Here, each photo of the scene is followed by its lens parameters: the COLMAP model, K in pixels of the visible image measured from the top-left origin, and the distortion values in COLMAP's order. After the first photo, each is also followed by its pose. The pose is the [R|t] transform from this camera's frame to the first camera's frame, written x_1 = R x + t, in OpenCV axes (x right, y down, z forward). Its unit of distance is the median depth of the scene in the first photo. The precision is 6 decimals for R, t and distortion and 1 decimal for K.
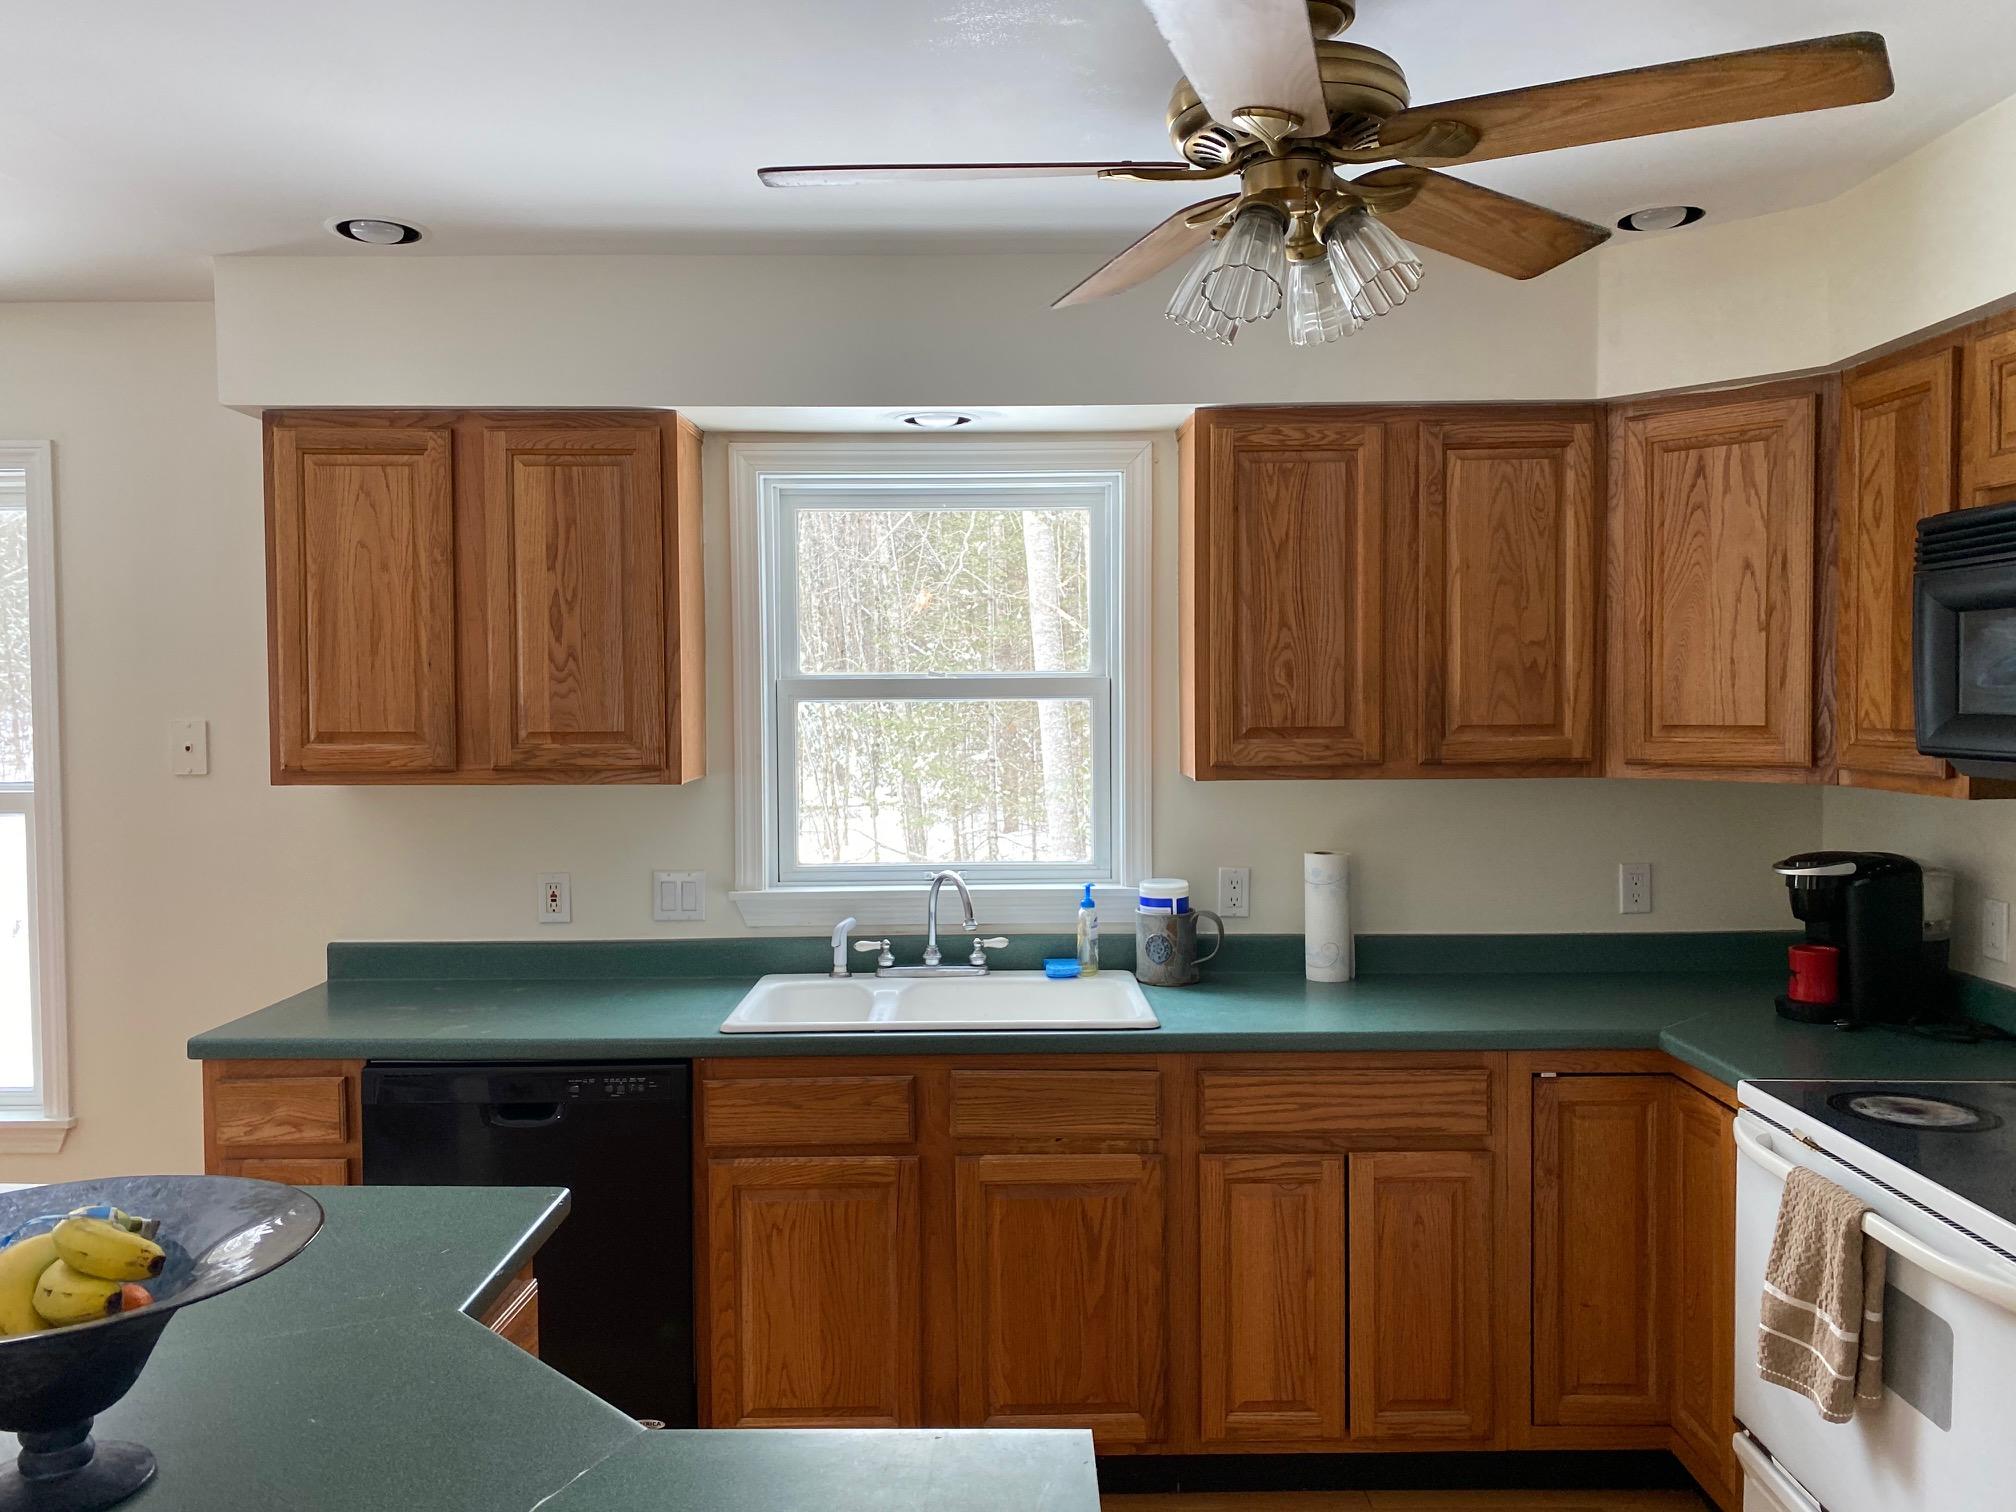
lens RADIAL K [[1534.4, 0, 969.1], [0, 1534.4, 770.7], [0, 0, 1]] dist [0.172067, -0.272877]
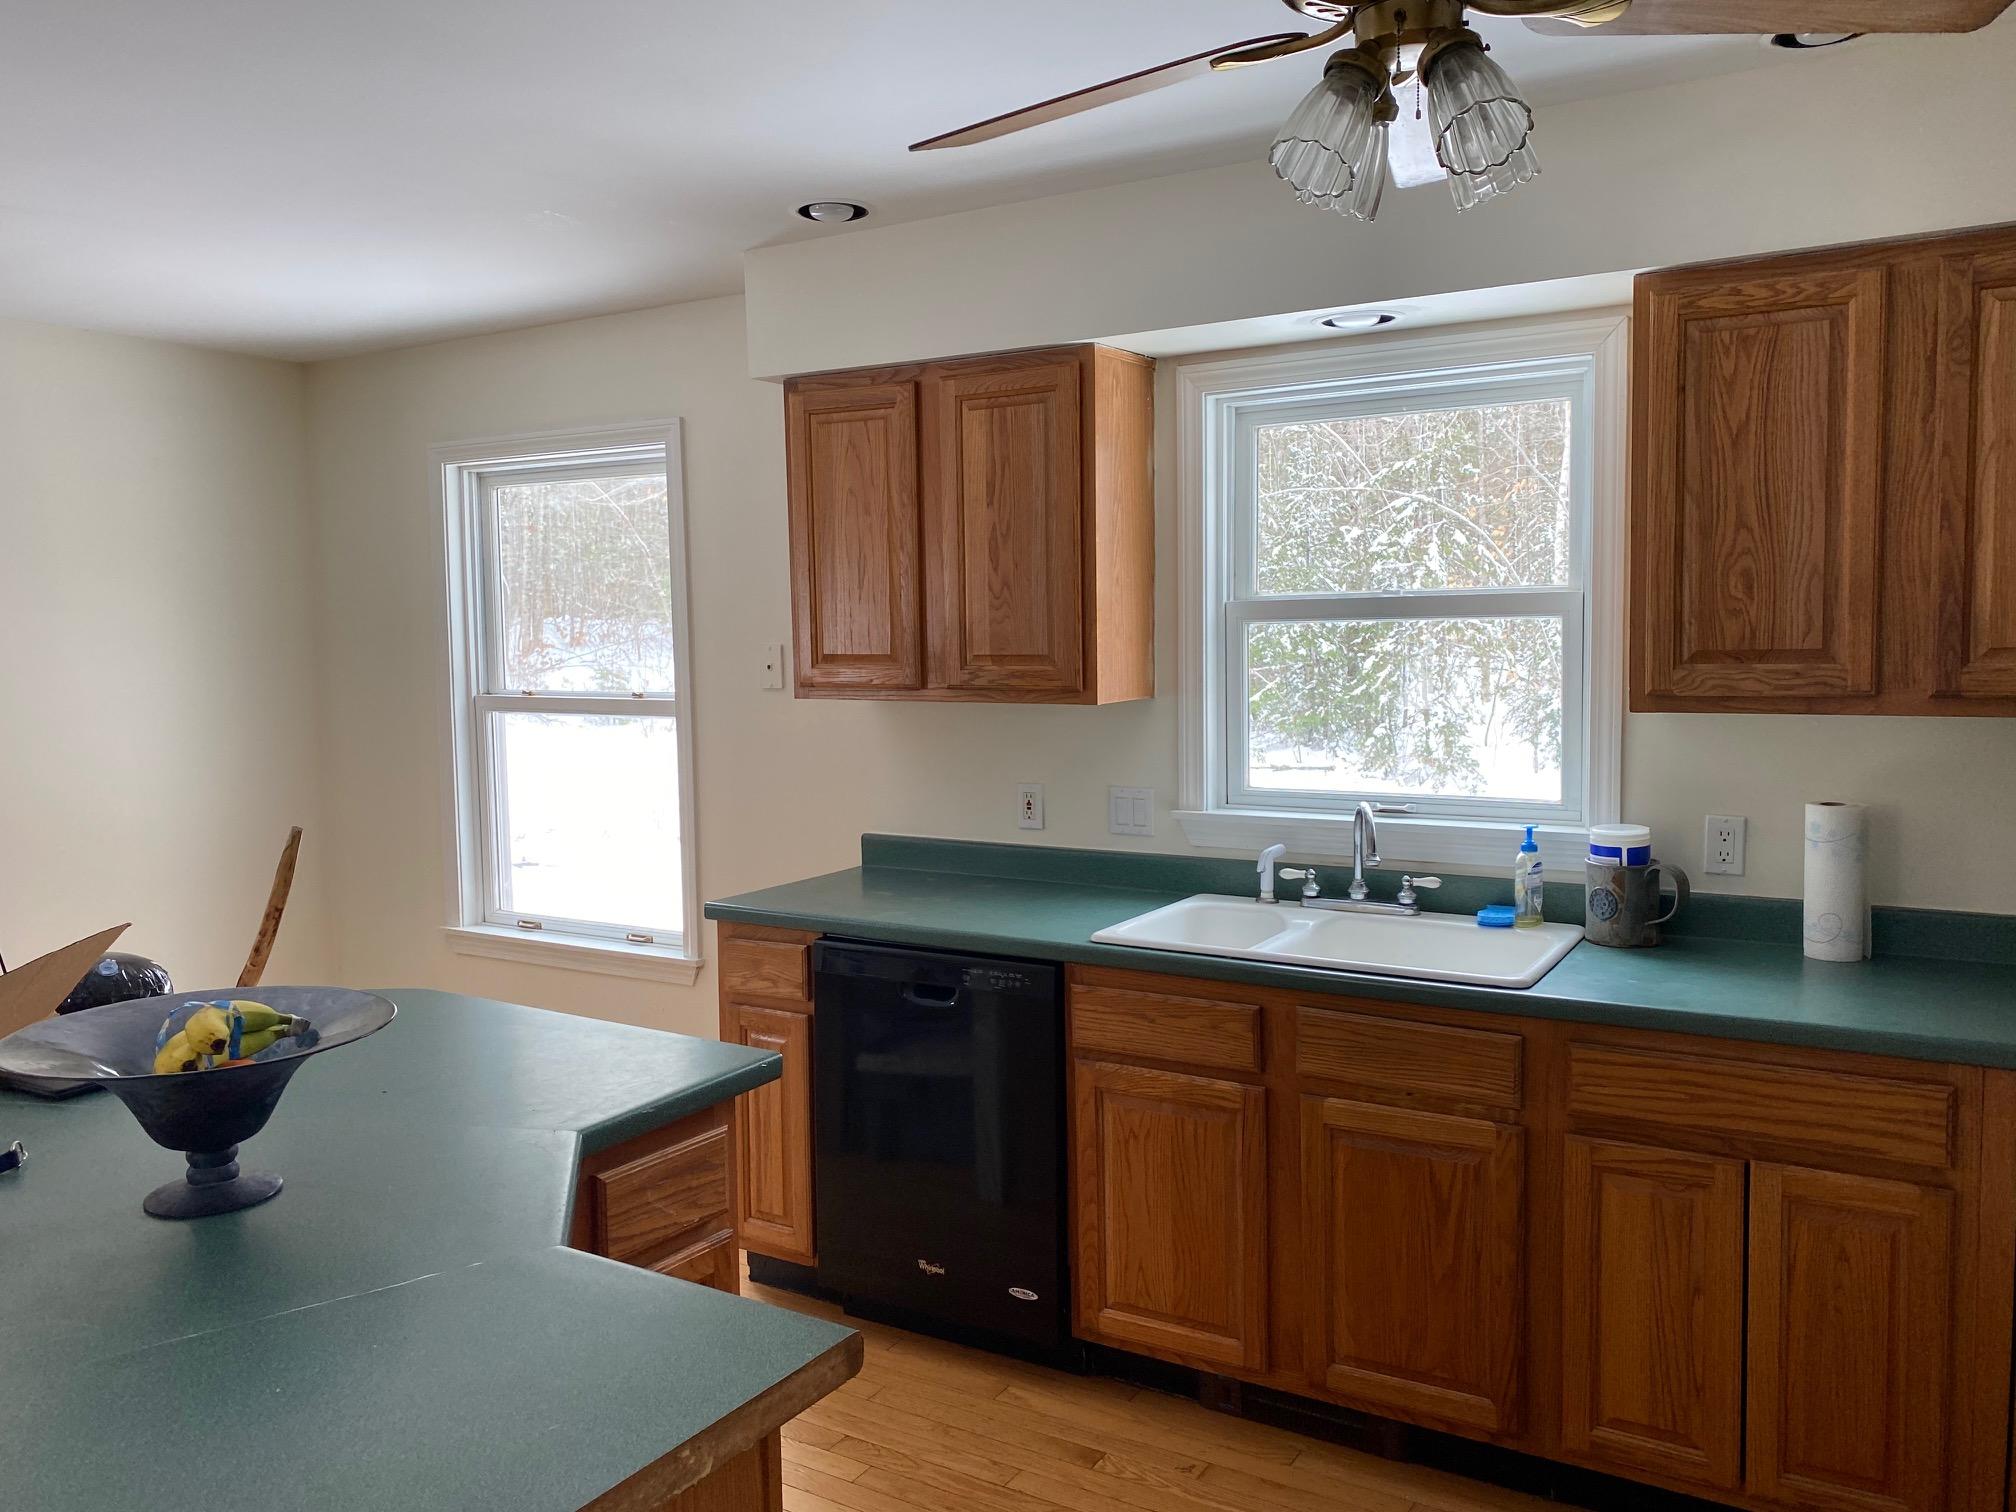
lens RADIAL K [[1560.4, 0, 1008.0], [0, 1560.4, 756.0], [0, 0, 1]] dist [0.130757, -0.105383]
pose [[0.860129, 0.036993, -0.508734, 0.306732], [-0.014234, 0.998719, 0.048558, -0.007371], [0.509878, -0.034525, 0.859553, 0.059817]]
